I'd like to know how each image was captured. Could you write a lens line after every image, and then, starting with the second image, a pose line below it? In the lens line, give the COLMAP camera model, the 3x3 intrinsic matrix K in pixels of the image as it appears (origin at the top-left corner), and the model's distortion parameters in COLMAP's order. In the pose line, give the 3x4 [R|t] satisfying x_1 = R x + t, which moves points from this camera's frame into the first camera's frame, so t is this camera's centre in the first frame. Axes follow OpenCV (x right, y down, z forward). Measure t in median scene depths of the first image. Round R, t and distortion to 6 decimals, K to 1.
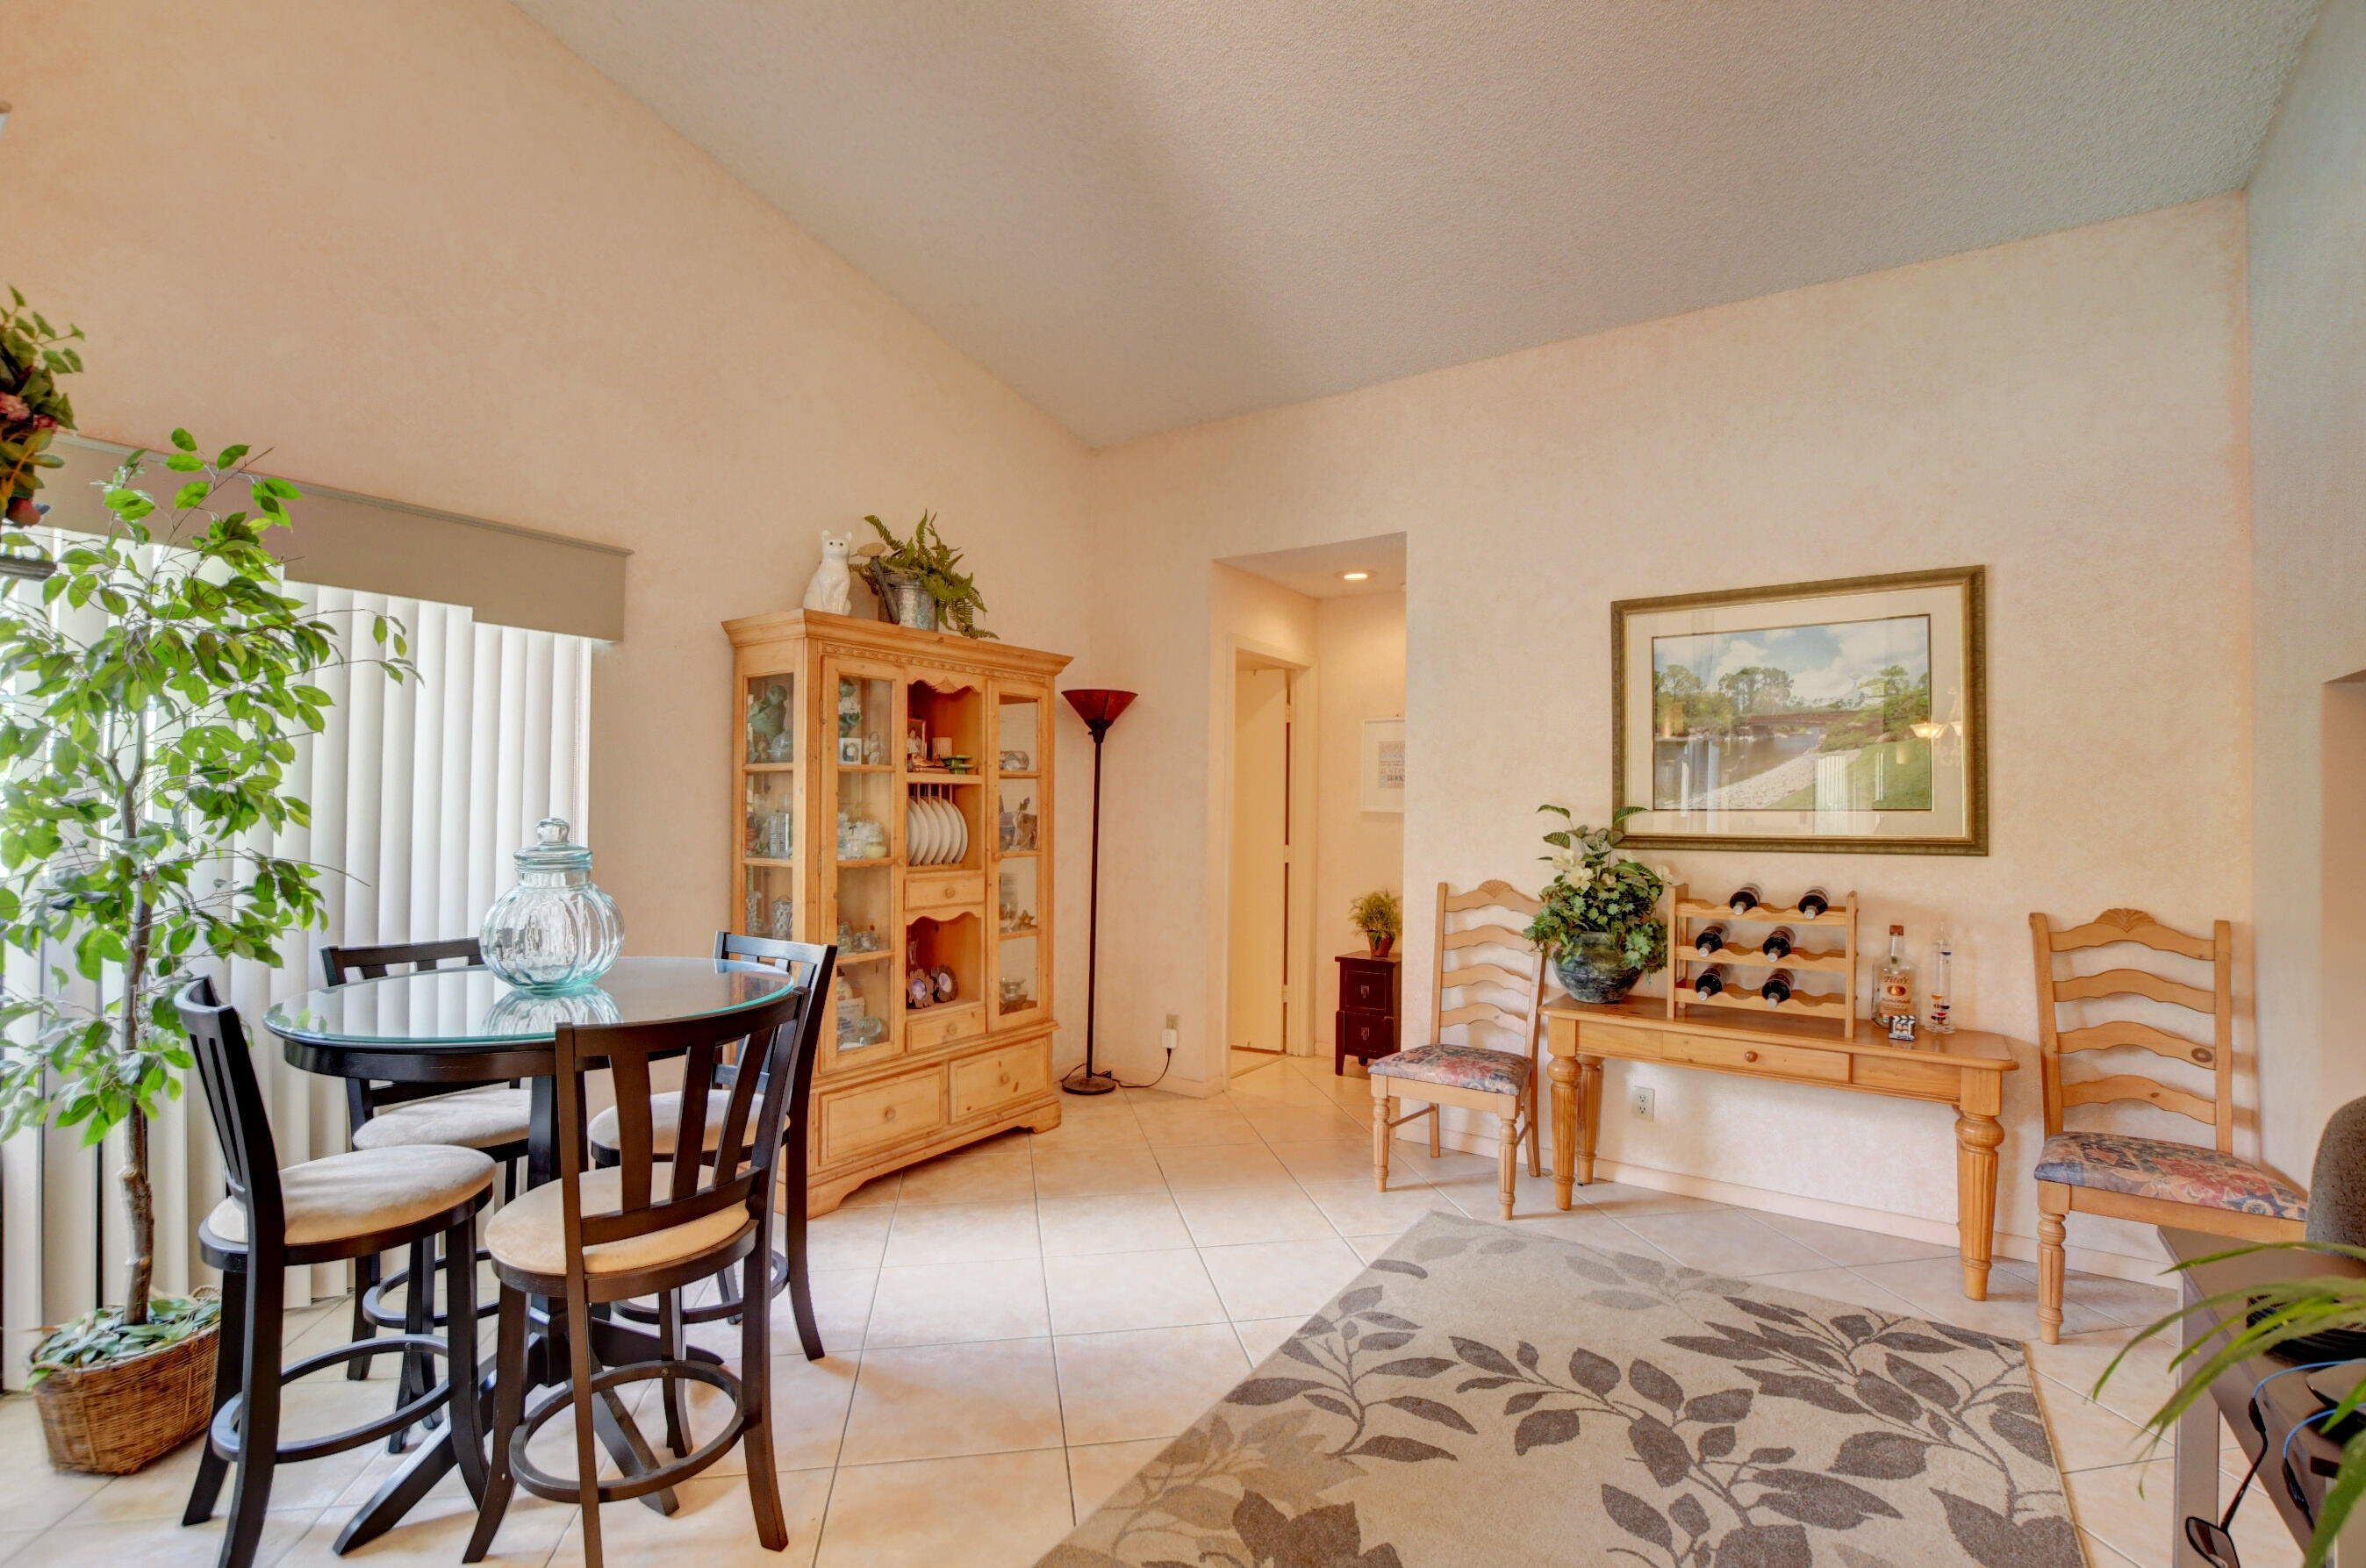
lens RADIAL K [[1041.6, 0, 1176.5], [0, 1041.6, 793.1], [0, 0, 1]] dist [-0.032560, 0.004802]
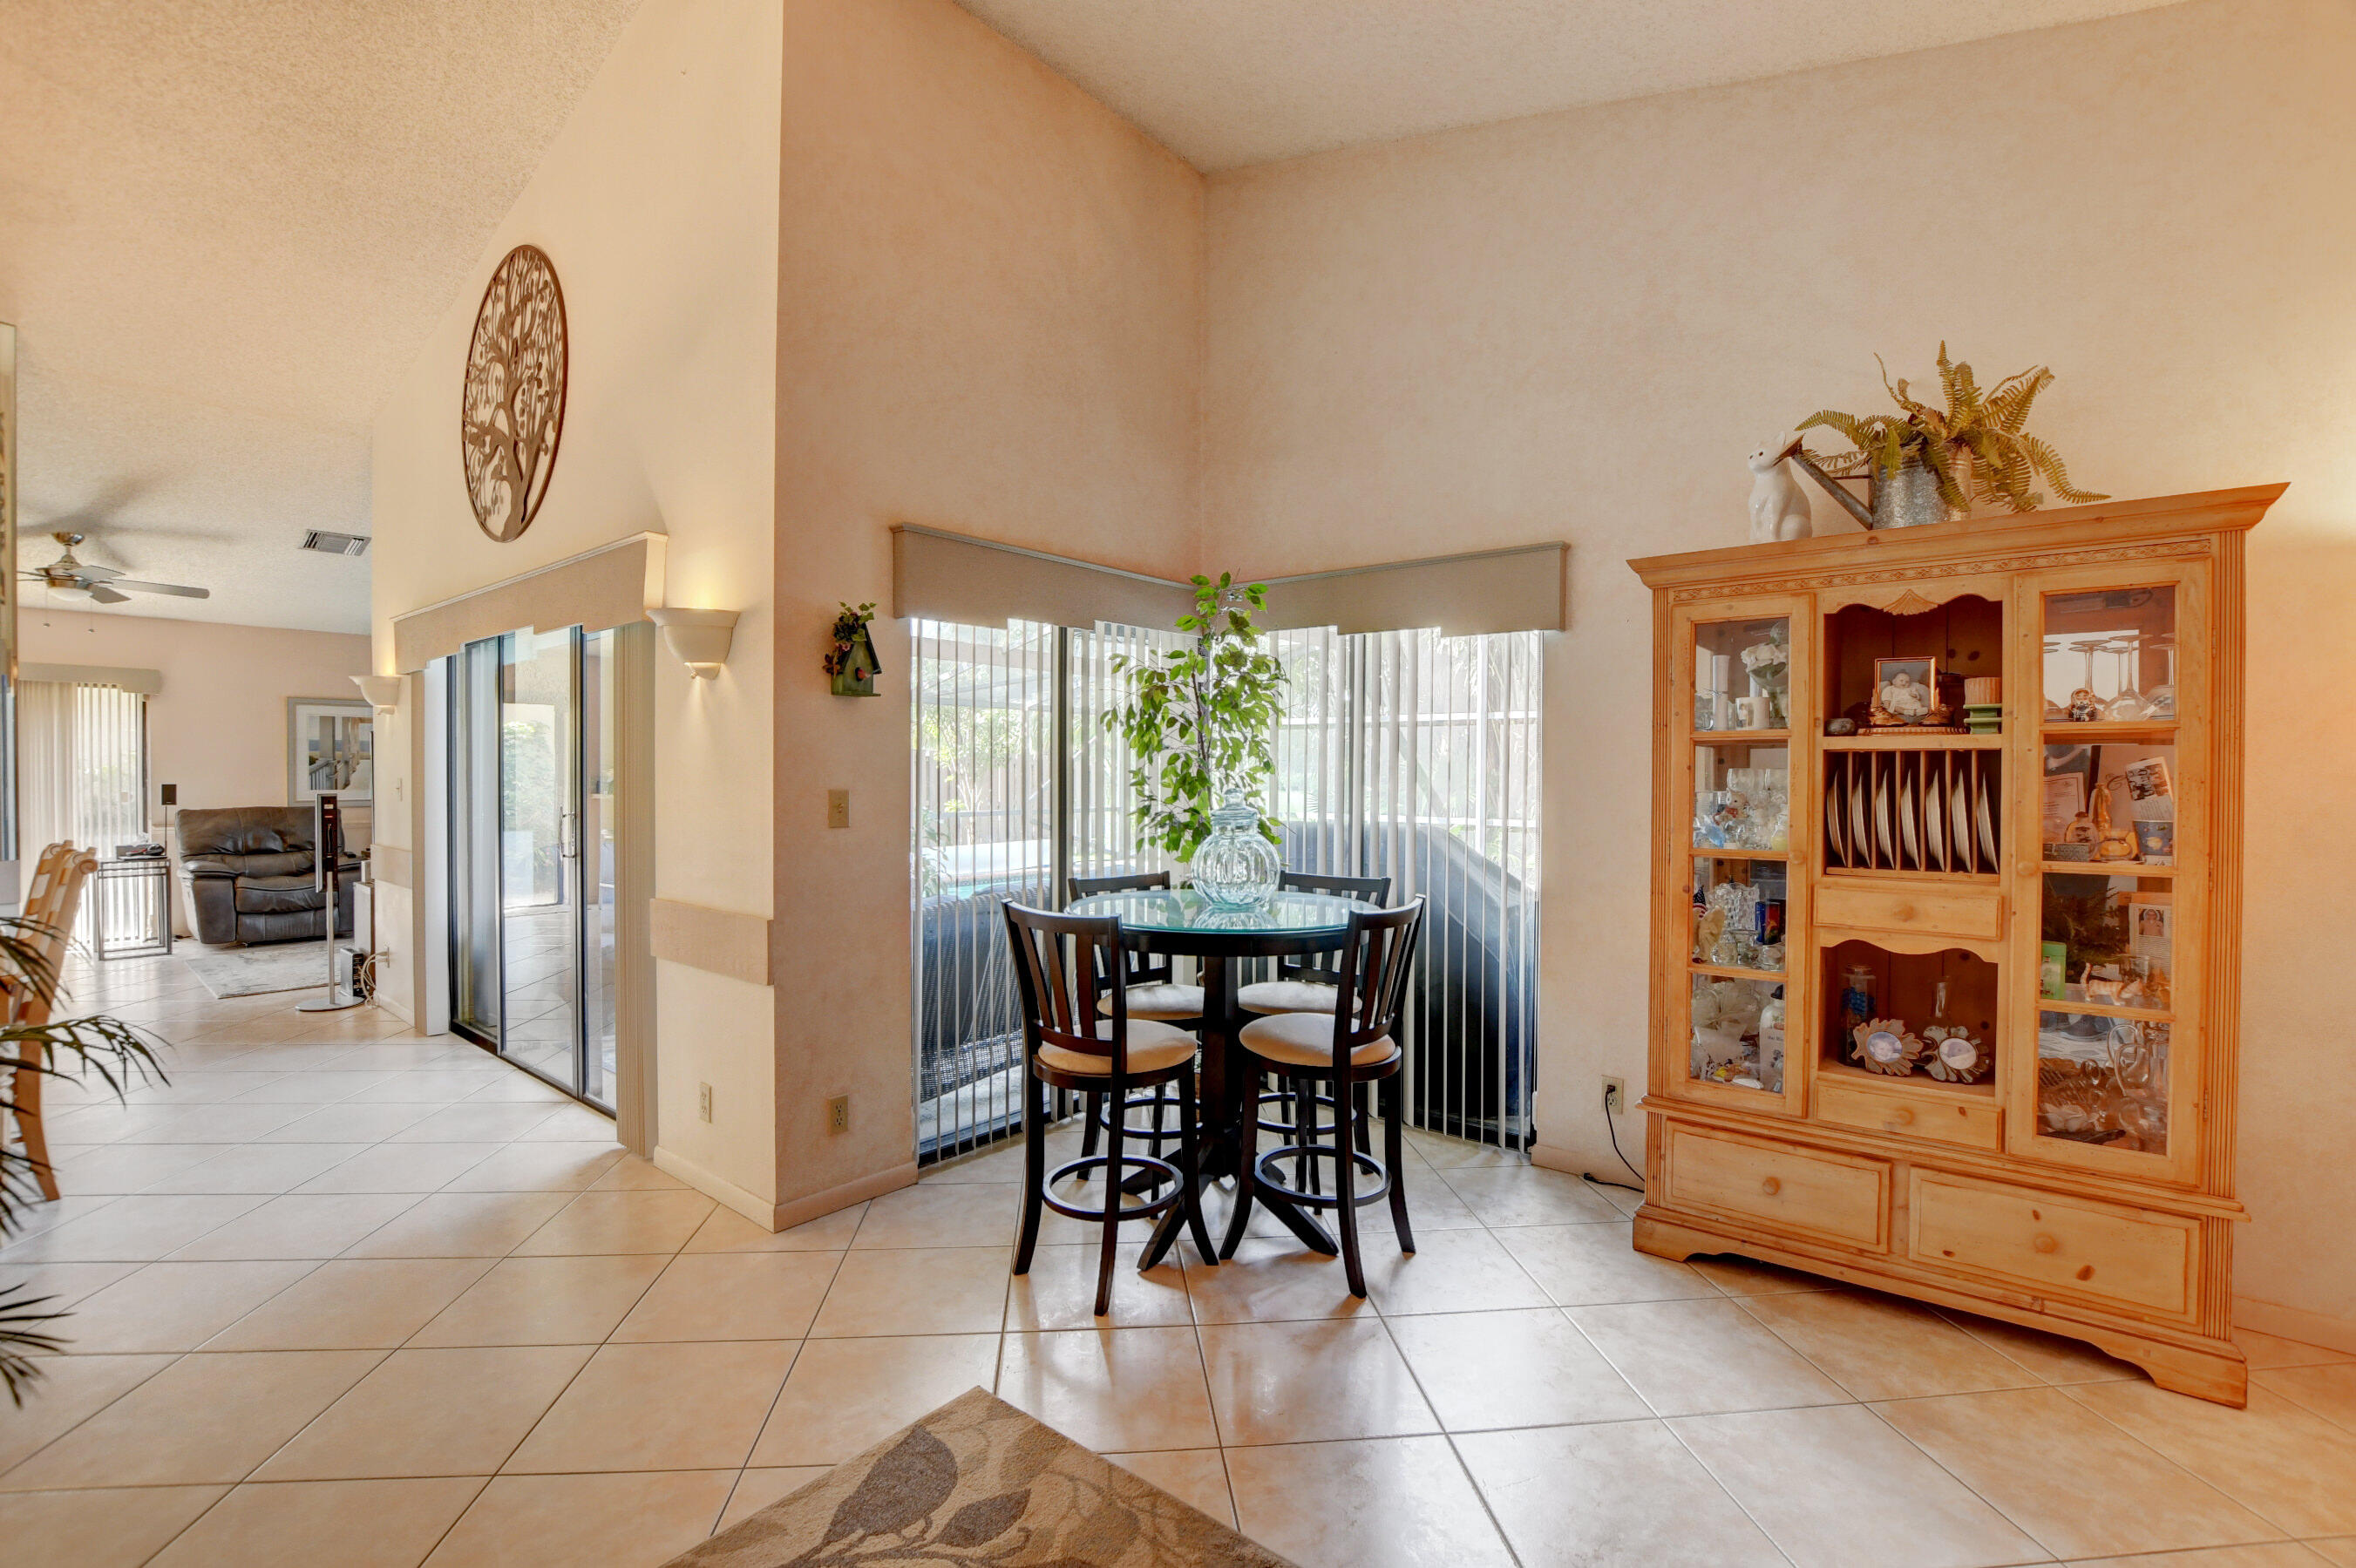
lens RADIAL K [[1037.3, 0, 1172.0], [0, 1037.3, 790.6], [0, 0, 1]] dist [-0.032560, 0.004802]
pose [[-0.078062, 0.000494, -0.996948, 0.495821], [0.001585, 0.999999, 0.000371, 0.017096], [0.996947, -0.001551, -0.078063, 0.608944]]
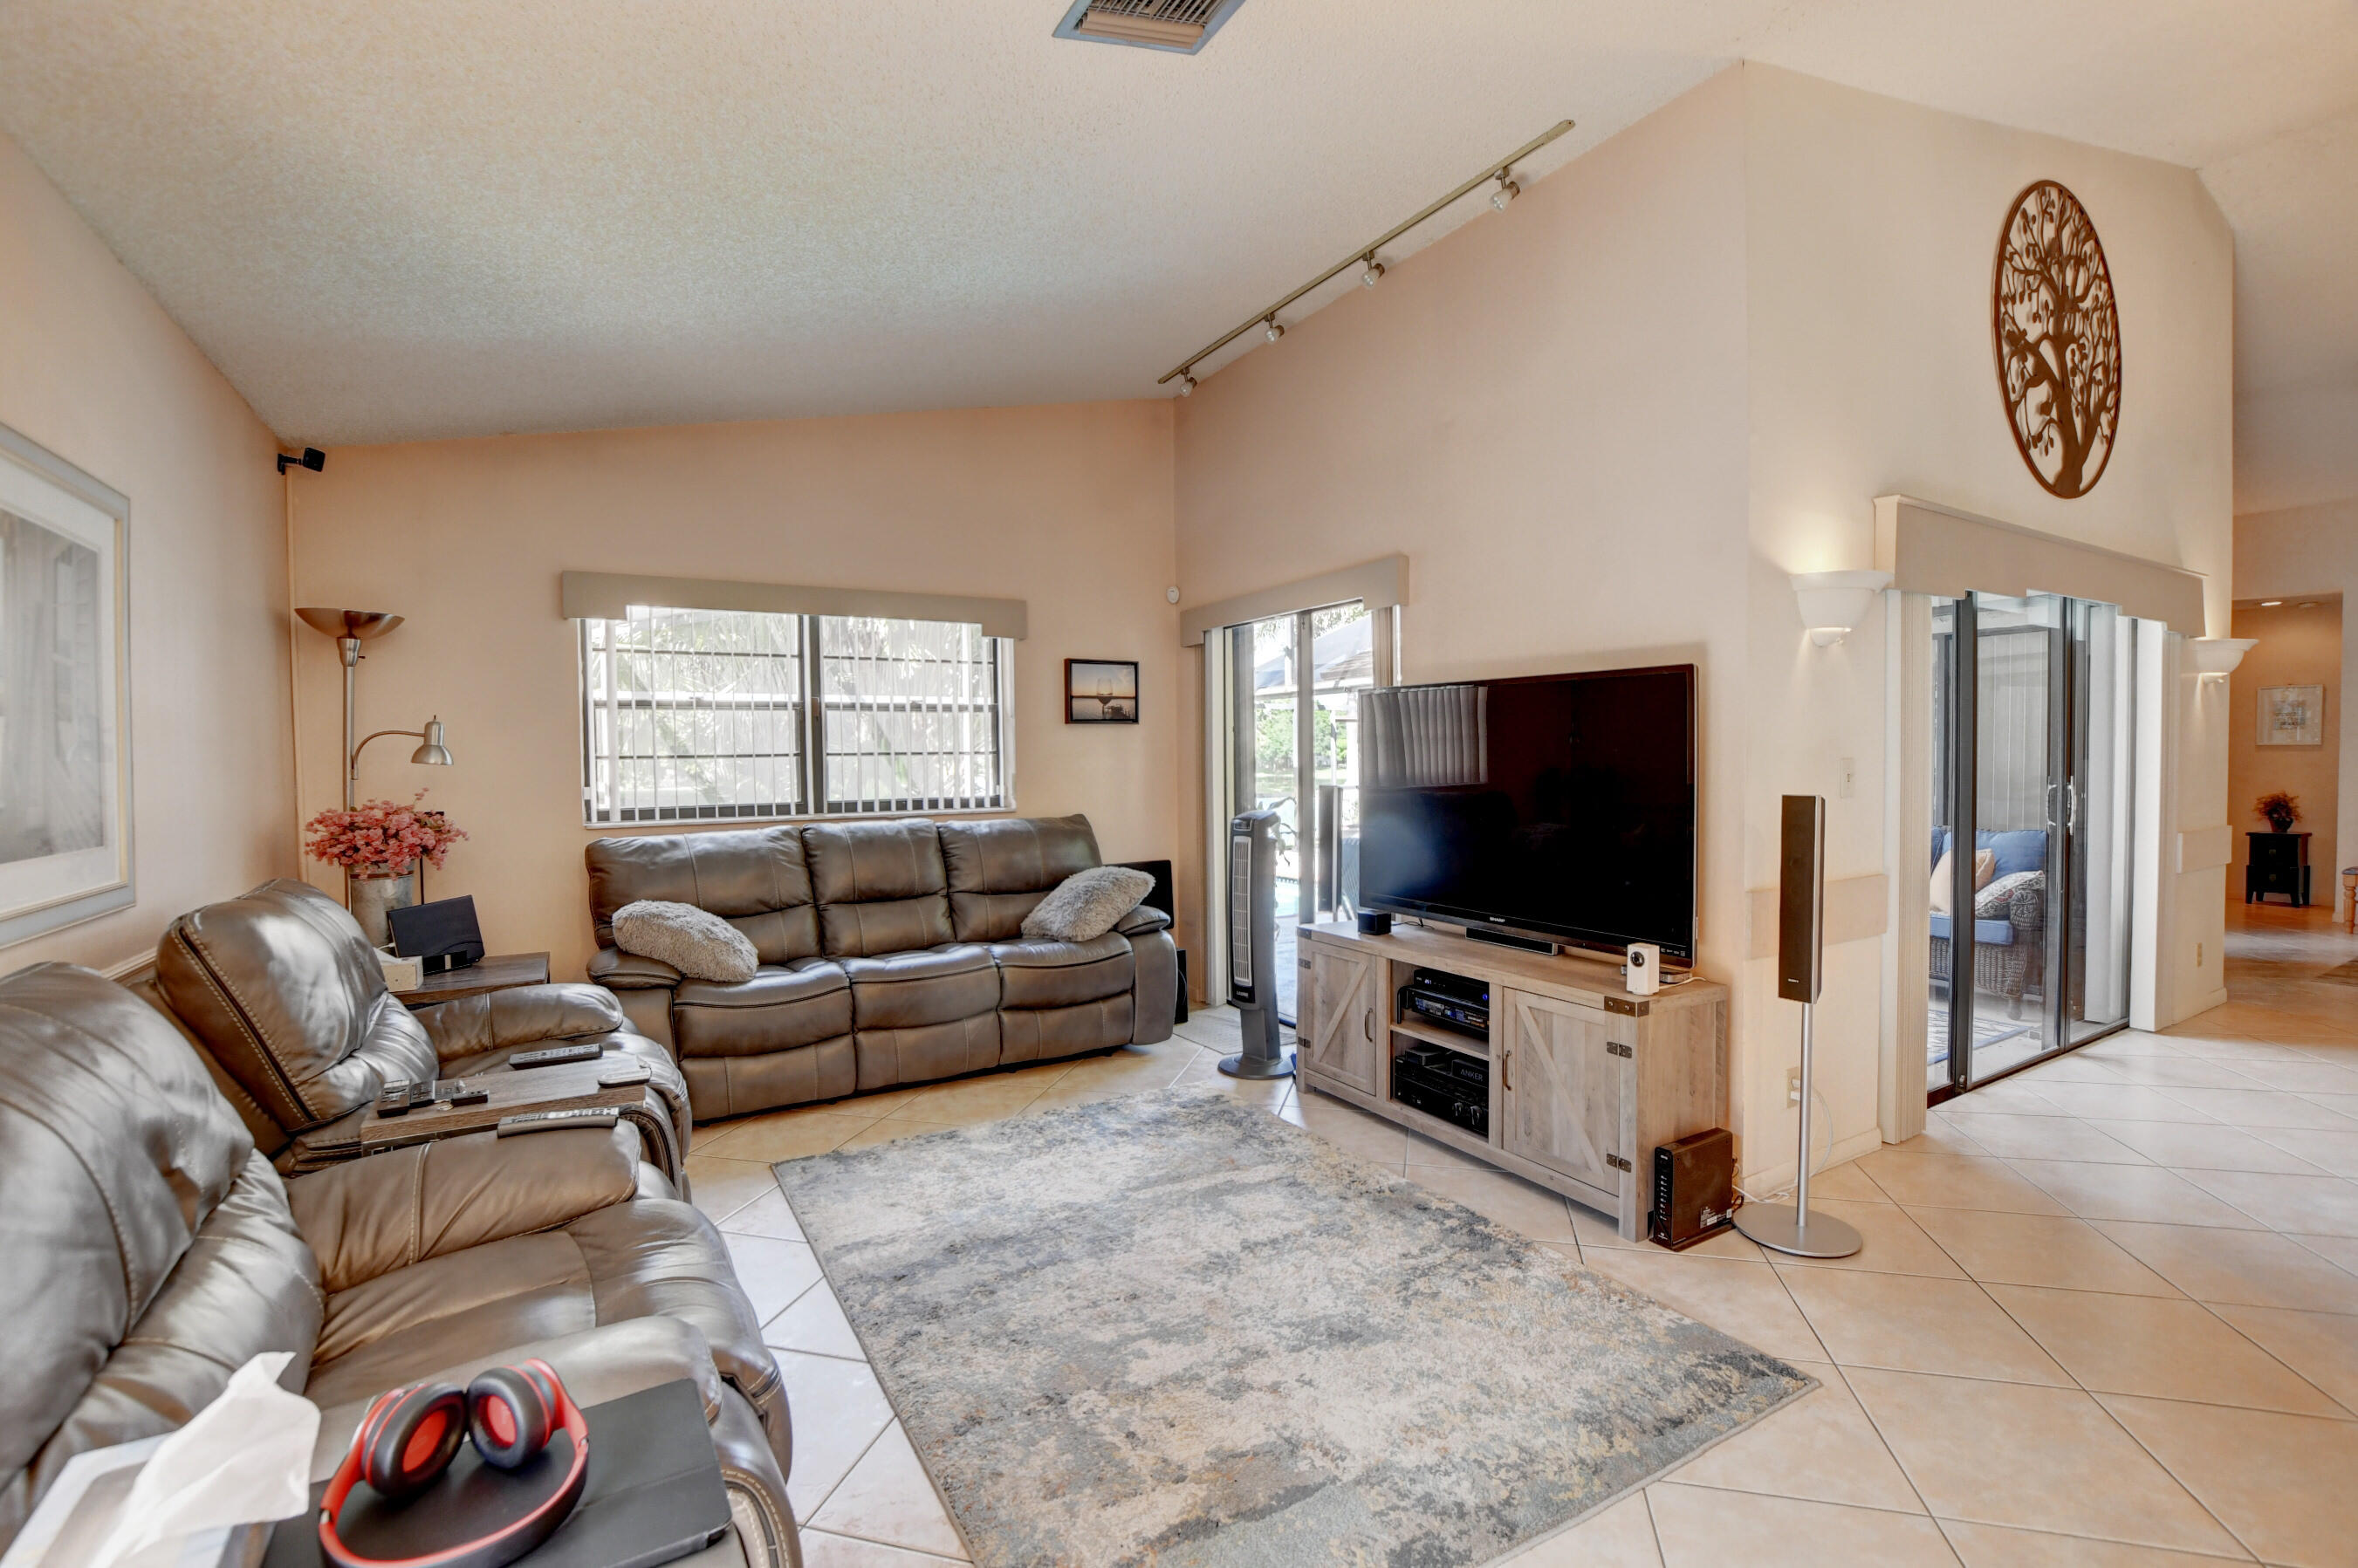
lens RADIAL K [[1038.1, 0, 1170.1], [0, 1038.1, 781.2], [0, 0, 1]] dist [-0.032560, 0.004802]
pose [[0.906018, -0.014706, -0.422985, -0.662599], [0.030000, 0.999114, 0.029523, -0.021999], [0.422176, -0.039438, 0.905656, -1.077974]]
